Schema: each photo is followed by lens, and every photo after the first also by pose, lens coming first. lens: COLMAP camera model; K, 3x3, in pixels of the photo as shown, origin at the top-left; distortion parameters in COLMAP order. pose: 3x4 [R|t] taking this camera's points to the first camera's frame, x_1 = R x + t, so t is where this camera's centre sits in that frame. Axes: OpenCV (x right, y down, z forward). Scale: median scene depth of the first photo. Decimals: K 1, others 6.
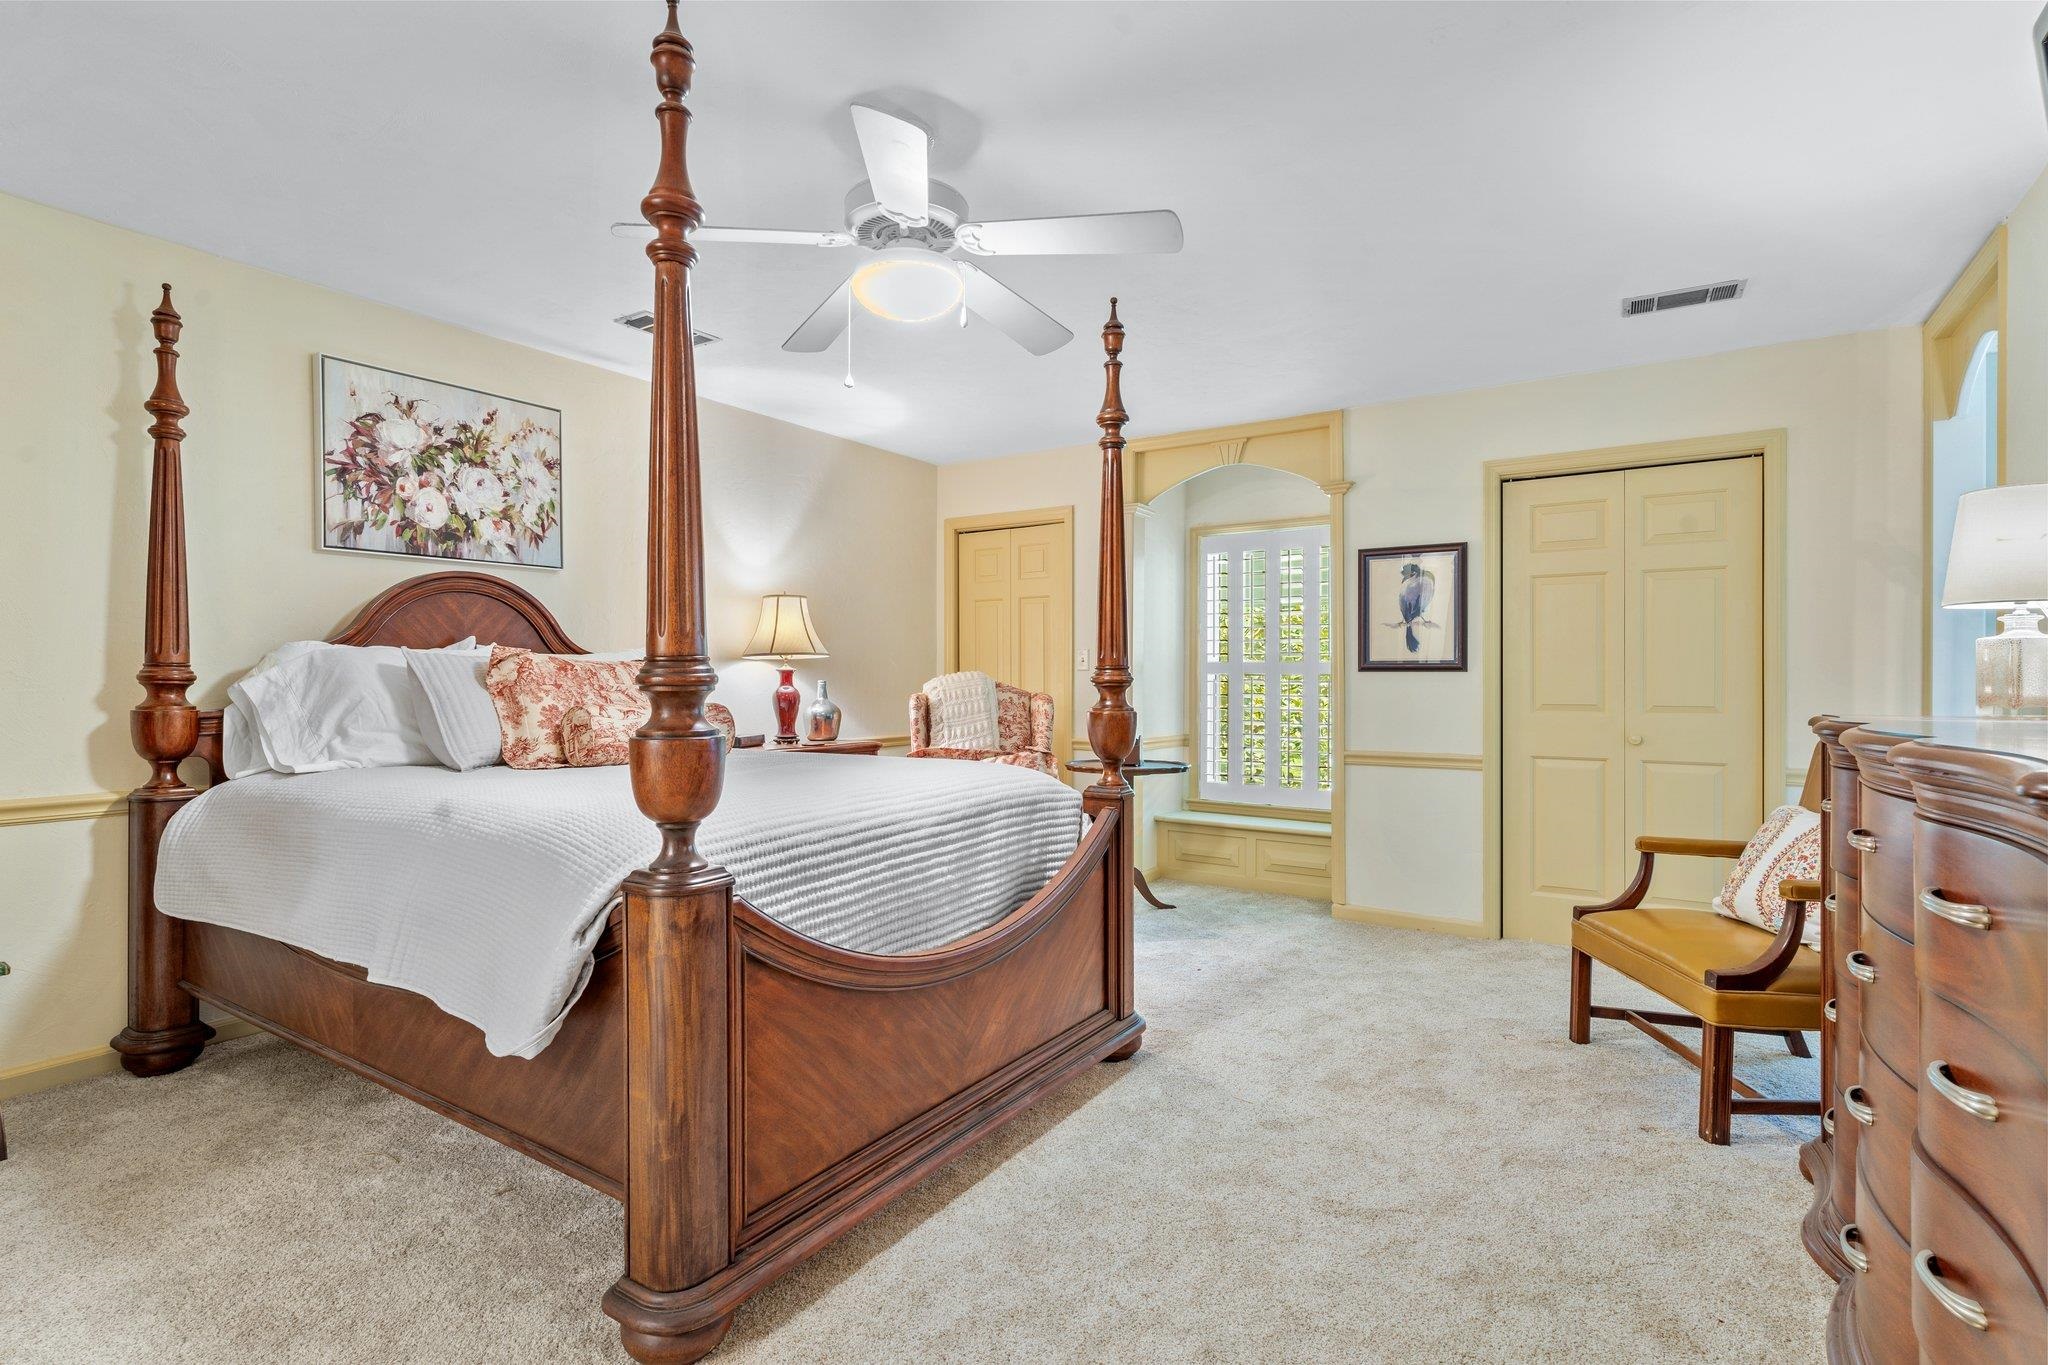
lens RADIAL K [[988.2, 0, 1029.7], [0, 988.2, 676.4], [0, 0, 1]] dist [-0.002260, -0.000143]
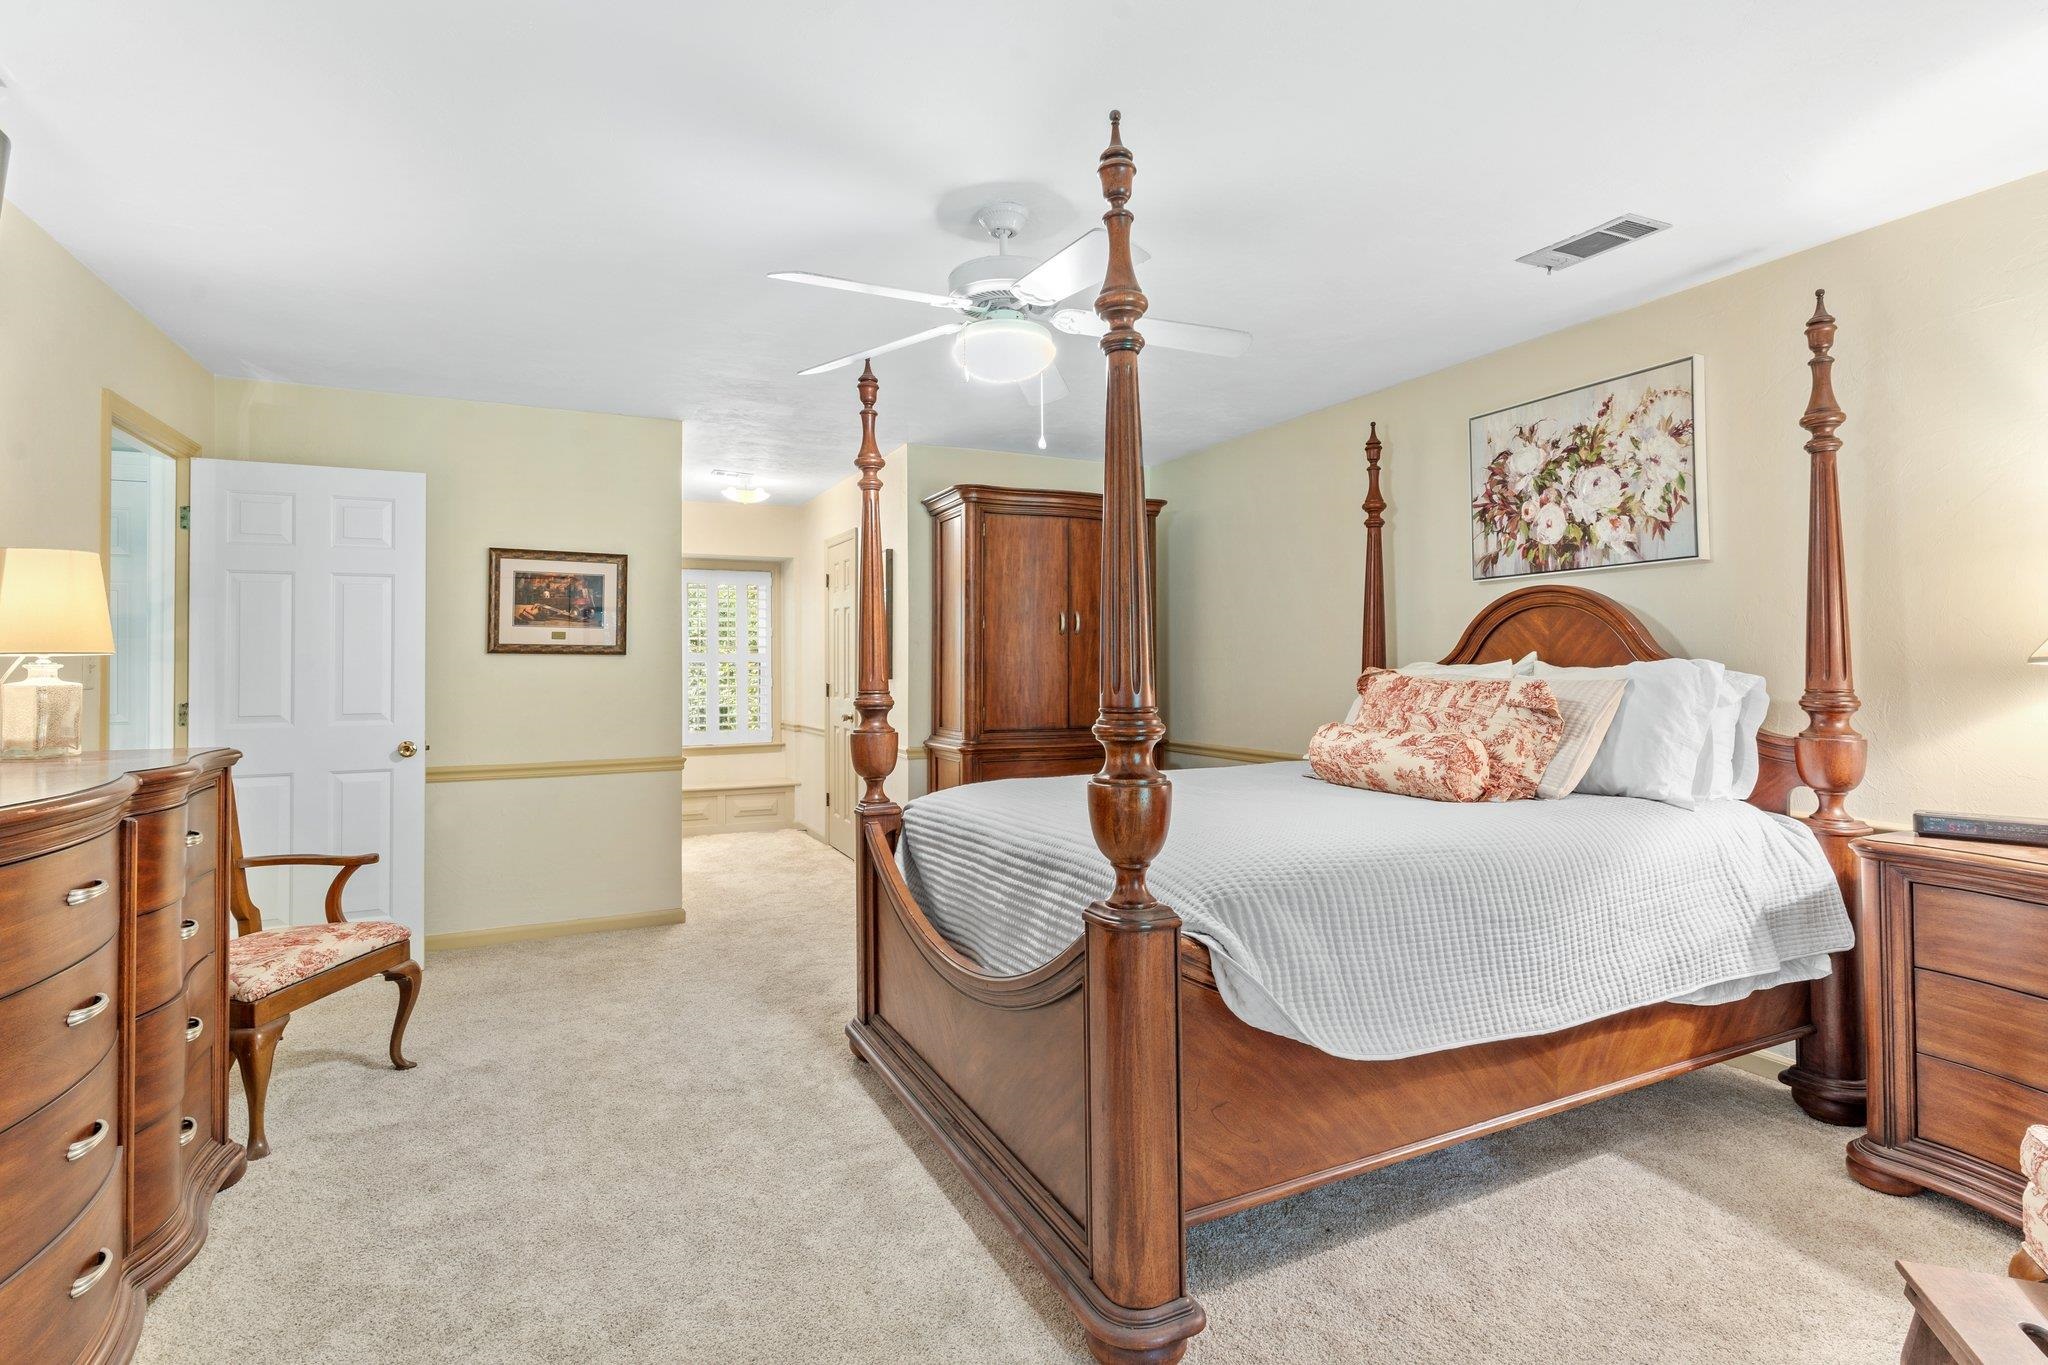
lens RADIAL K [[988.2, 0, 1030.4], [0, 988.2, 670.7], [0, 0, 1]] dist [-0.002260, -0.000143]
pose [[-0.511839, 0.006990, -0.859053, 0.521740], [0.007721, 0.999964, 0.003536, -0.028265], [0.859047, -0.004823, -0.511875, 1.045044]]
